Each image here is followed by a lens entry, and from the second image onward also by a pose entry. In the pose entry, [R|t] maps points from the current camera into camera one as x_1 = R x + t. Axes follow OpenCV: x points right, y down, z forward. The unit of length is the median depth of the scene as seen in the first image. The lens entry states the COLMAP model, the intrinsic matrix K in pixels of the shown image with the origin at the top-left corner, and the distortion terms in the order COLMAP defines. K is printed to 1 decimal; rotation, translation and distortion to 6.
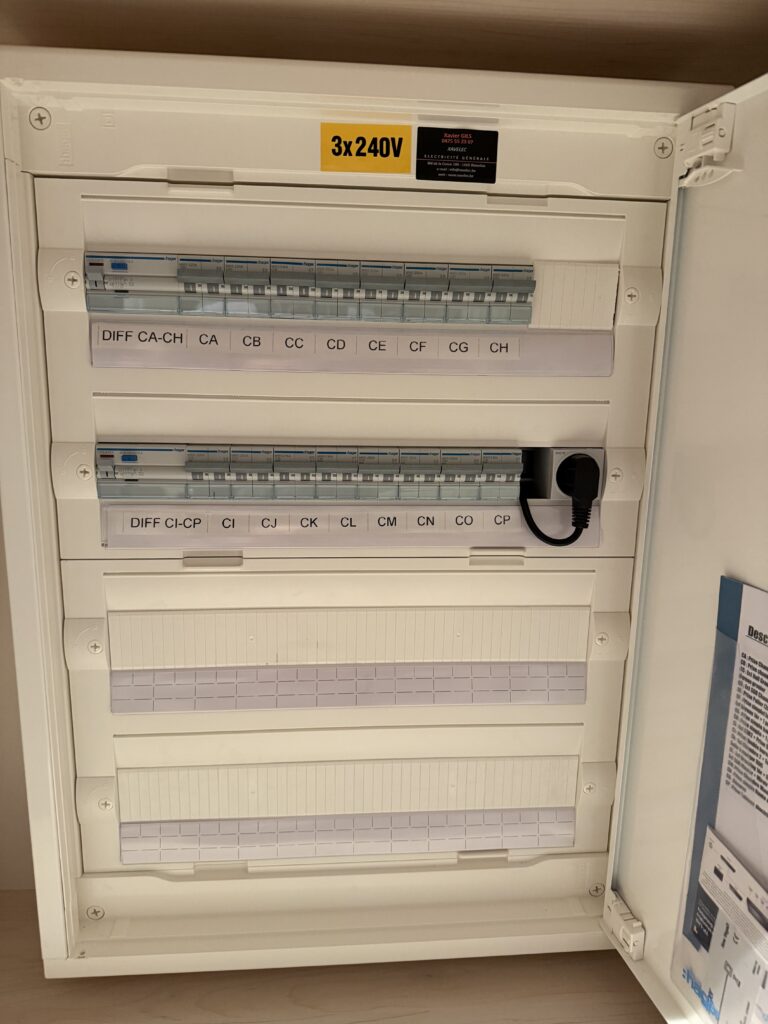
lens RADIAL K [[724.4, 0, 379.4], [0, 724.4, 511.5], [0, 0, 1]] dist [0.001165, -0.010916]
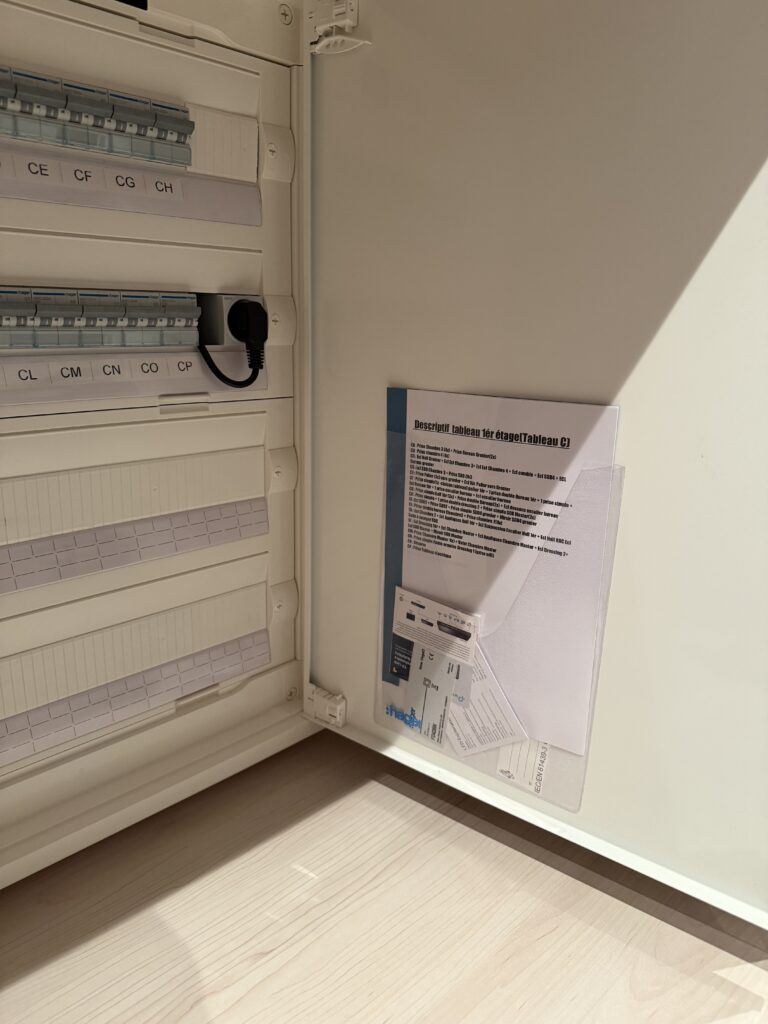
lens RADIAL K [[724.4, 0, 390.0], [0, 724.4, 512.7], [0, 0, 1]] dist [0.001165, -0.010916]
pose [[0.760571, -0.171041, 0.626320, -0.300897], [0.112586, 0.984806, 0.132221, 0.118955], [-0.639419, -0.030049, 0.768271, 0.019955]]
